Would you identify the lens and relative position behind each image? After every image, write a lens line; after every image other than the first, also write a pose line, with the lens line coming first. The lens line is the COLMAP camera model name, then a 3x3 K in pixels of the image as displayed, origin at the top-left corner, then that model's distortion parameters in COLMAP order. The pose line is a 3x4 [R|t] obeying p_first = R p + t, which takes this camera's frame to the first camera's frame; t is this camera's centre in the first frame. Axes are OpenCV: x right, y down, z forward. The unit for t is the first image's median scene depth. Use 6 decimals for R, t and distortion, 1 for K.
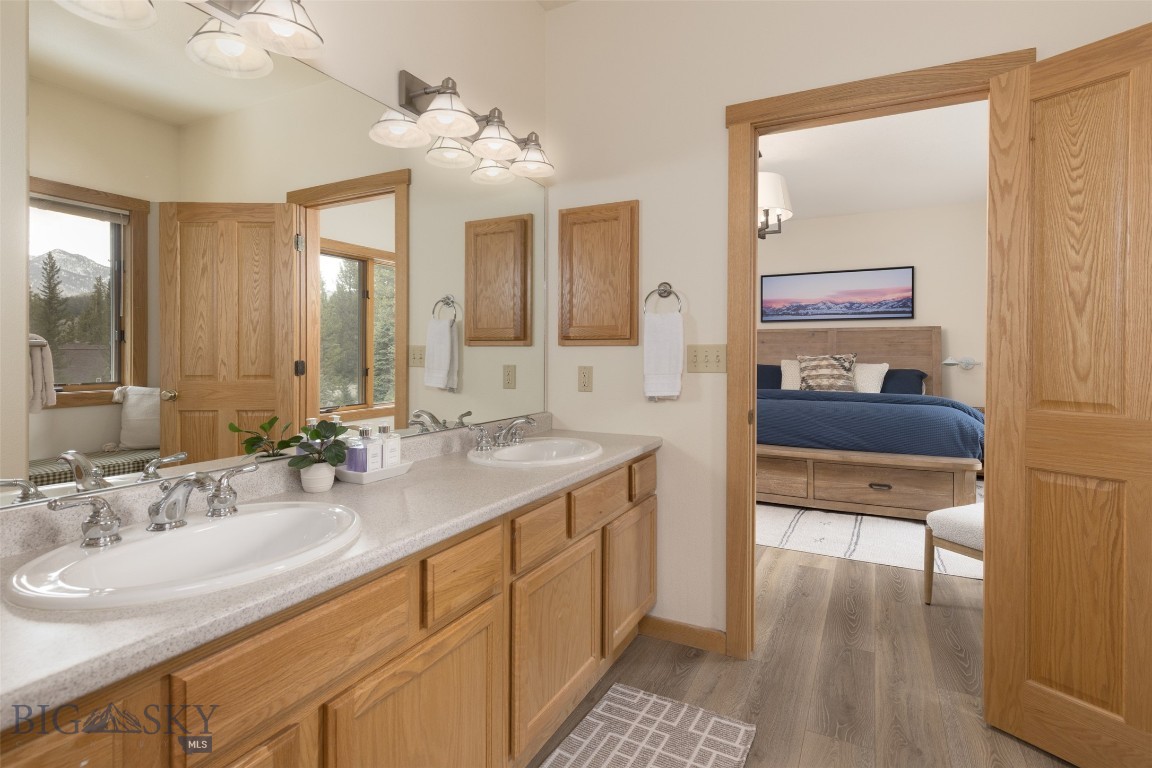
lens RADIAL K [[554.2, 0, 607.6], [0, 554.2, 355.6], [0, 0, 1]] dist [0.009381, -0.000574]
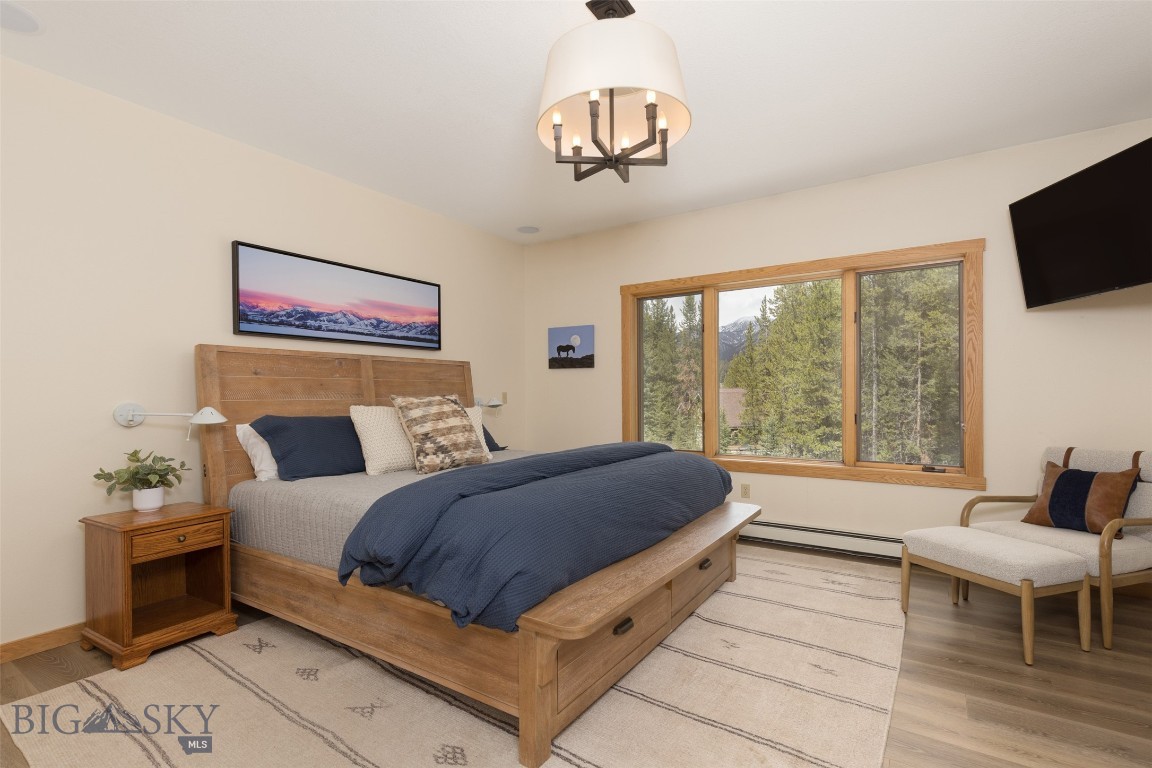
lens RADIAL K [[520.9, 0, 570.6], [0, 520.9, 392.6], [0, 0, 1]] dist [0.007989, -0.001354]
pose [[0.145370, -0.002259, 0.989375, -0.177758], [0.009625, 0.999953, 0.000869, -0.004302], [-0.989330, 0.009397, 0.145385, 0.747541]]
